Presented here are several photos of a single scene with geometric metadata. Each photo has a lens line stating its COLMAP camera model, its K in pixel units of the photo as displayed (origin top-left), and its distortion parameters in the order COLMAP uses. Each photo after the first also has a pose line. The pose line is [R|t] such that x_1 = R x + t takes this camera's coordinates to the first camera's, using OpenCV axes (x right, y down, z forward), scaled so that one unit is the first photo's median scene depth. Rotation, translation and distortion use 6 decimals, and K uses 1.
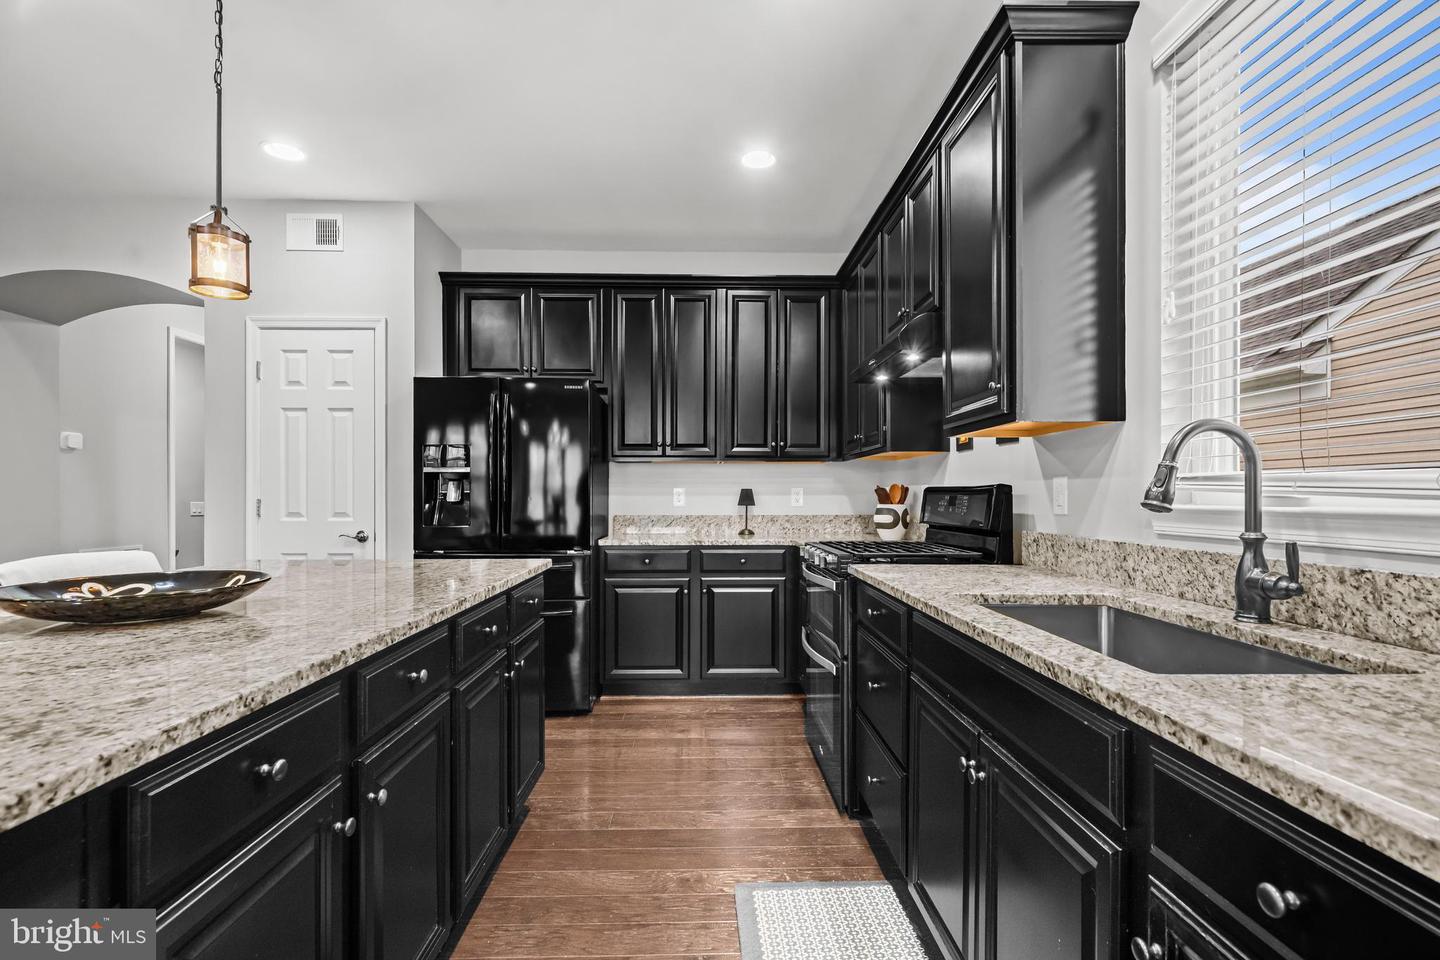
lens RADIAL K [[668.4, 0, 708.0], [0, 668.4, 494.1], [0, 0, 1]] dist [0.005122, 0.000952]
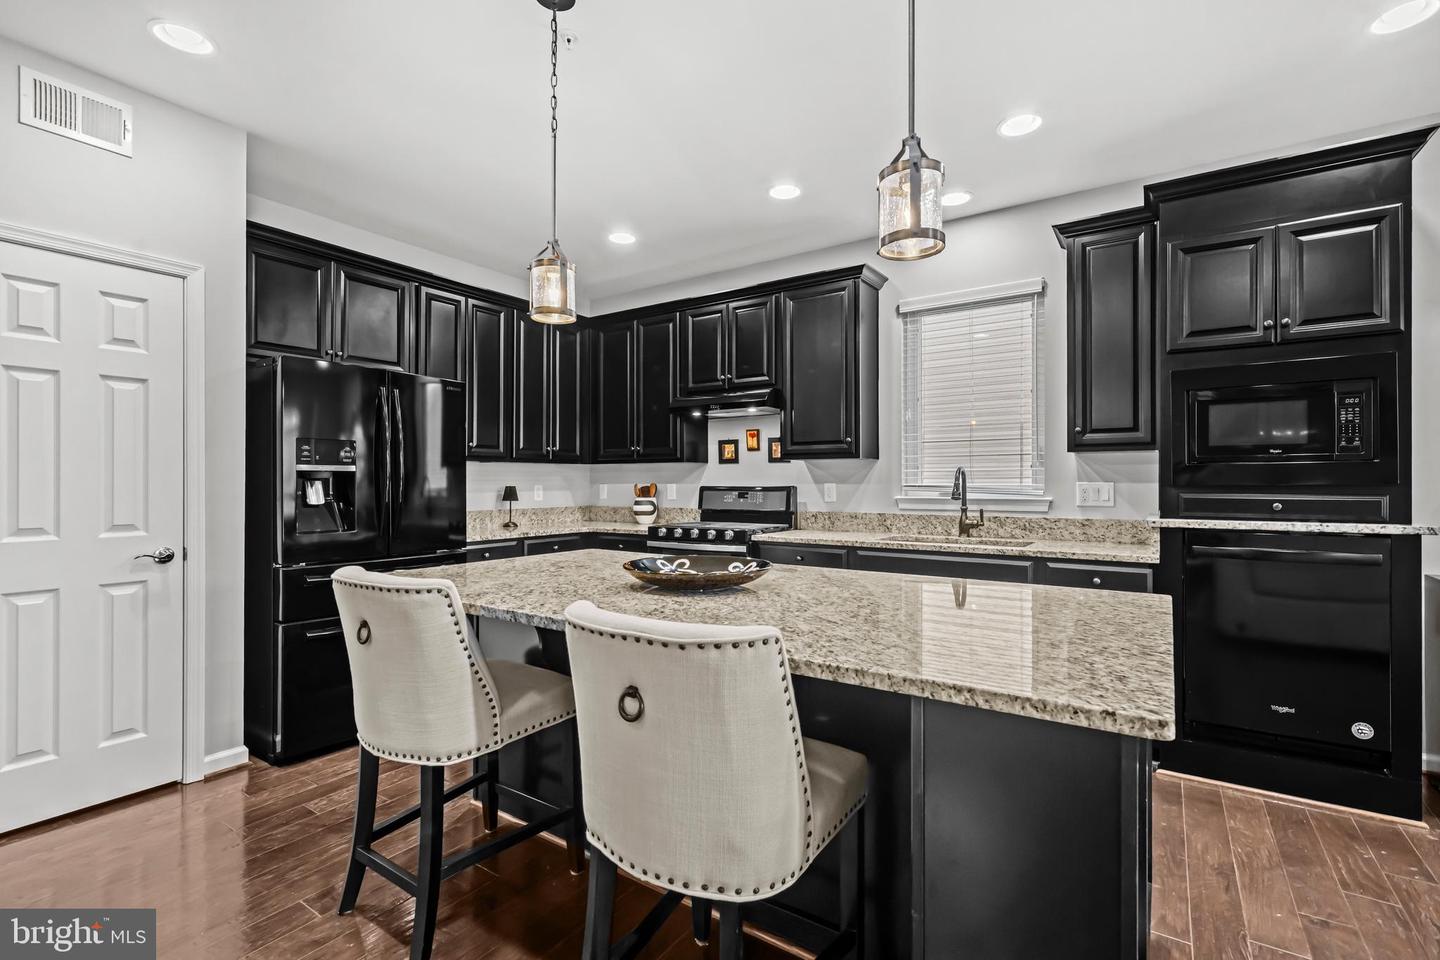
lens RADIAL K [[673.7, 0, 714.9], [0, 673.7, 480.4], [0, 0, 1]] dist [0.003774, -0.000296]
pose [[0.576574, 0.001310, 0.817044, -1.260813], [-0.000045, 0.999999, -0.001572, -0.029113], [-0.817045, 0.000870, 0.576573, 0.121719]]
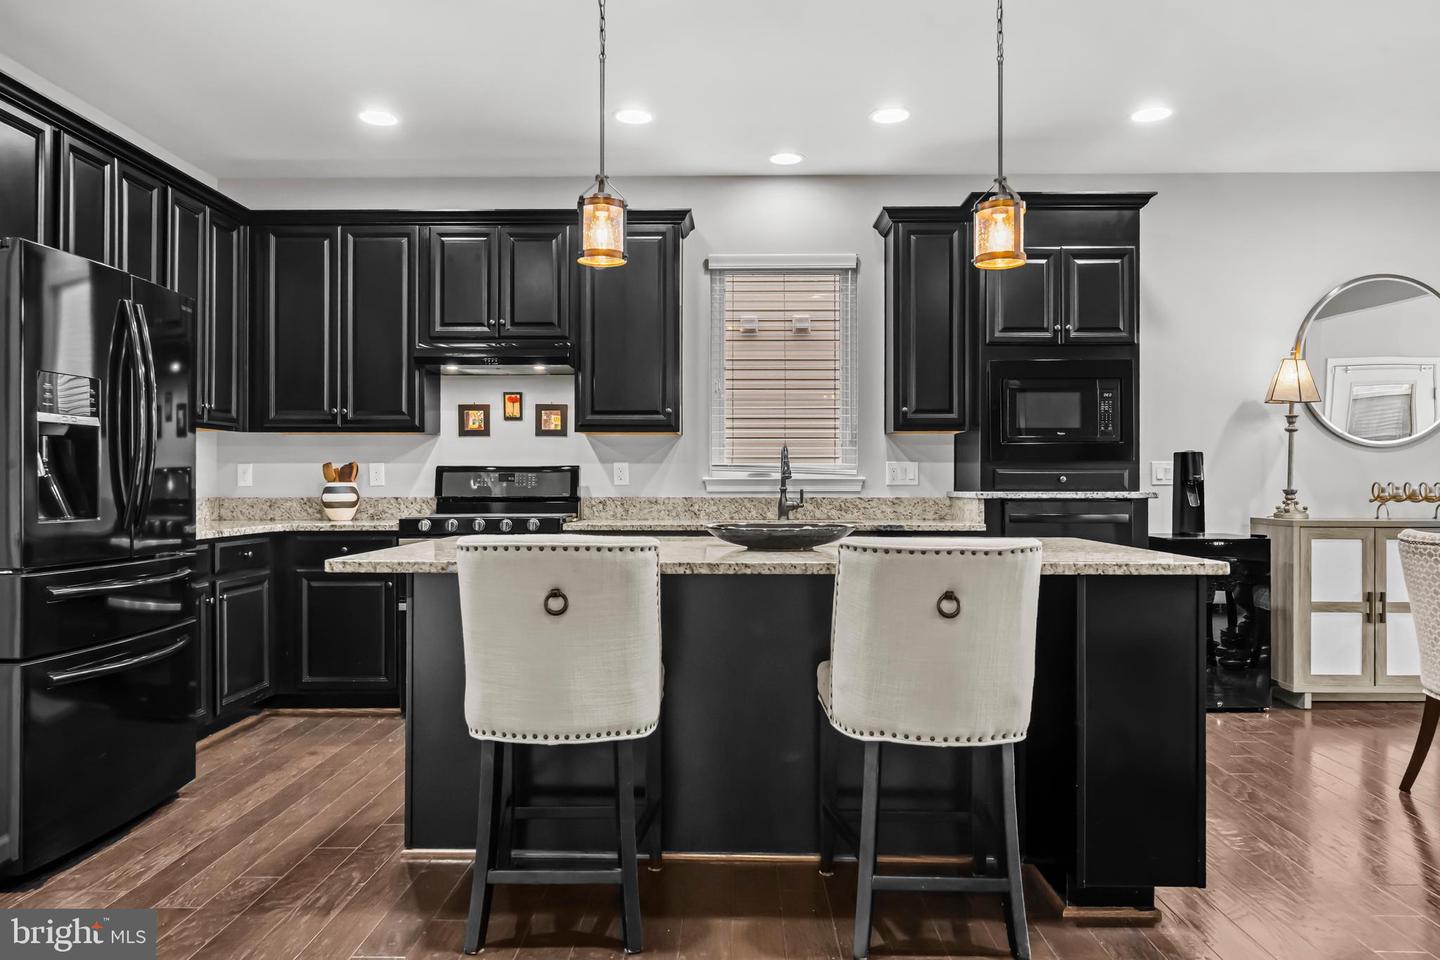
lens RADIAL K [[1035.0, 0, 733.6], [0, 1035.0, 473.9], [0, 0, 1]] dist [0.007133, -0.001100]
pose [[0.013523, 0.010209, 0.999856, -1.932919], [-0.001789, 0.999947, -0.010186, 0.027217], [-0.999907, -0.001651, 0.013540, 0.667047]]
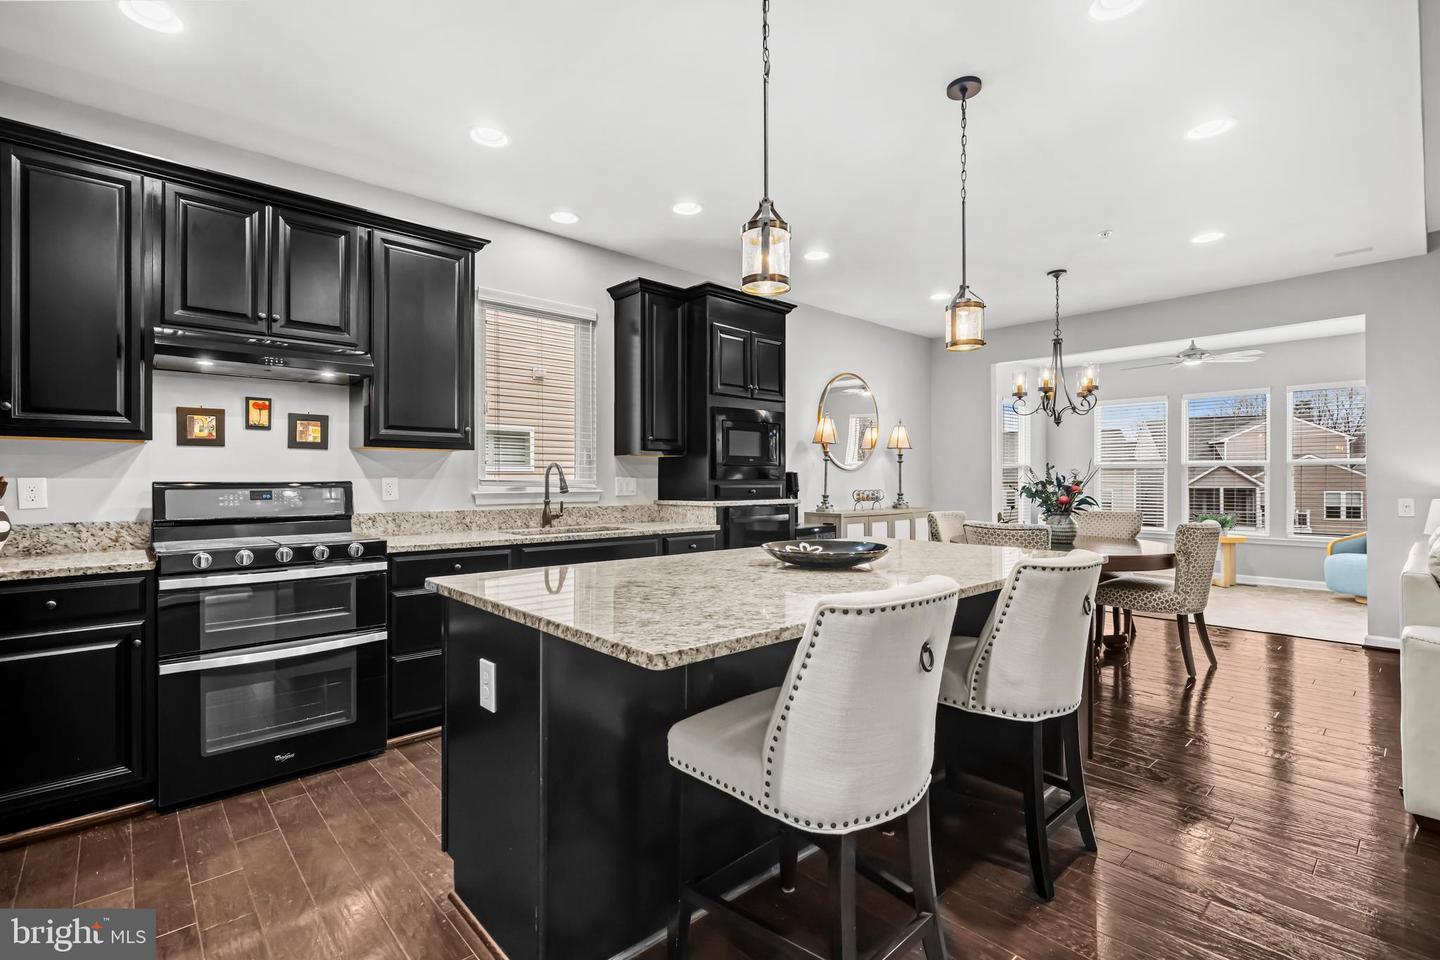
lens RADIAL K [[668.4, 0, 732.8], [0, 668.4, 480.7], [0, 0, 1]] dist [0.005122, 0.000952]
pose [[-0.681193, -0.001891, 0.732102, -1.191482], [-0.002110, 0.999998, 0.000620, -0.019579], [-0.732101, -0.001122, -0.681195, 1.447469]]
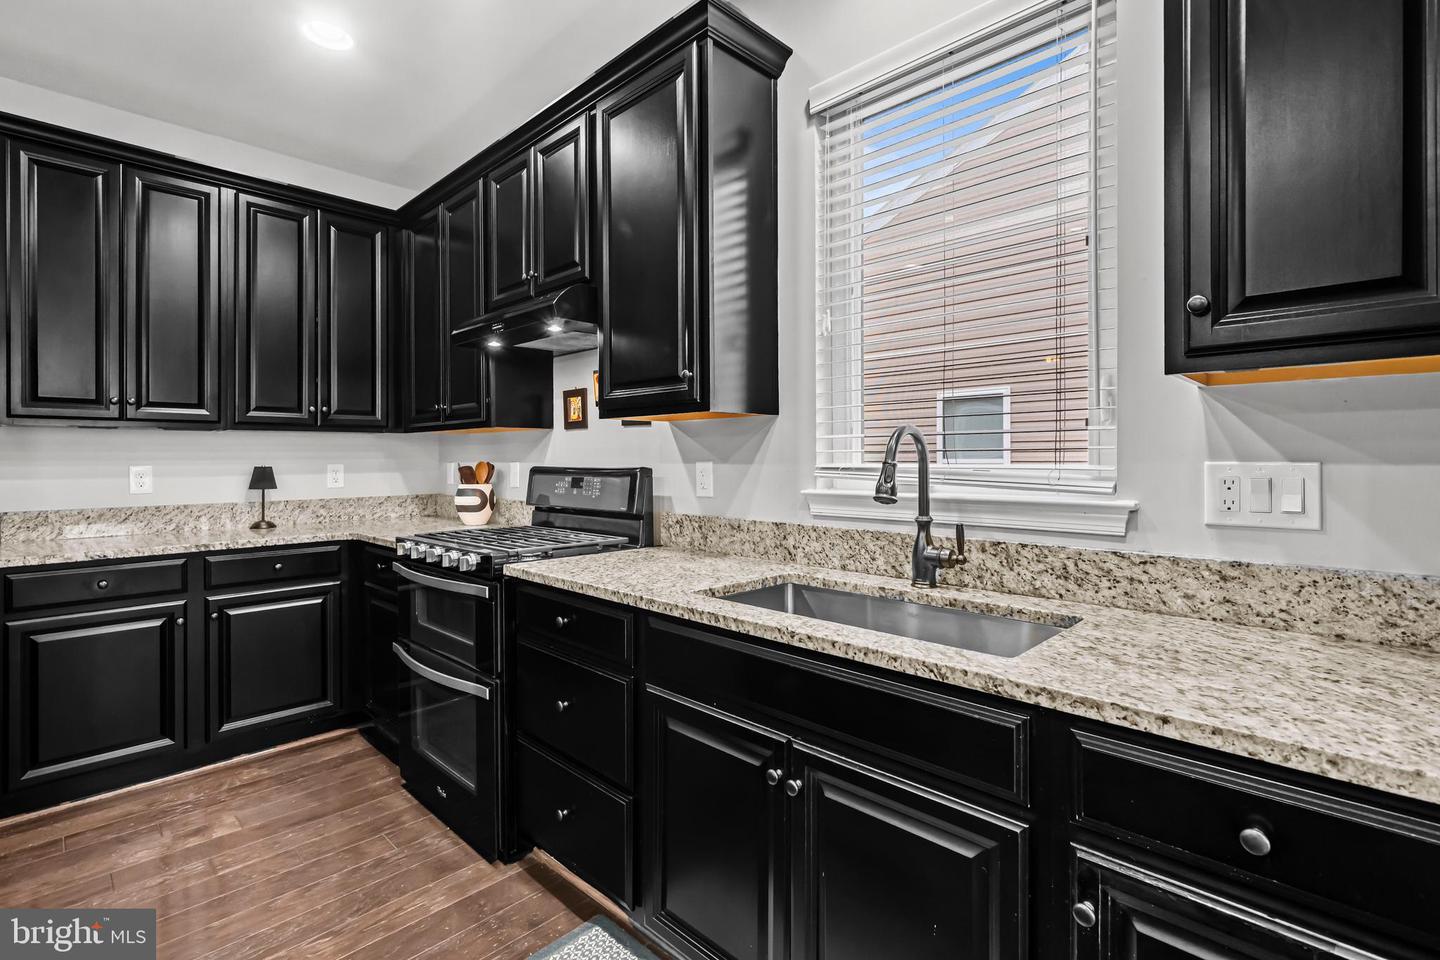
lens RADIAL K [[673.7, 0, 709.4], [0, 673.7, 457.8], [0, 0, 1]] dist [0.003774, -0.000296]
pose [[0.715241, -0.003463, 0.698869, -0.210024], [0.003102, 0.999994, 0.001781, -0.032460], [-0.698871, 0.000894, 0.715247, 0.219722]]
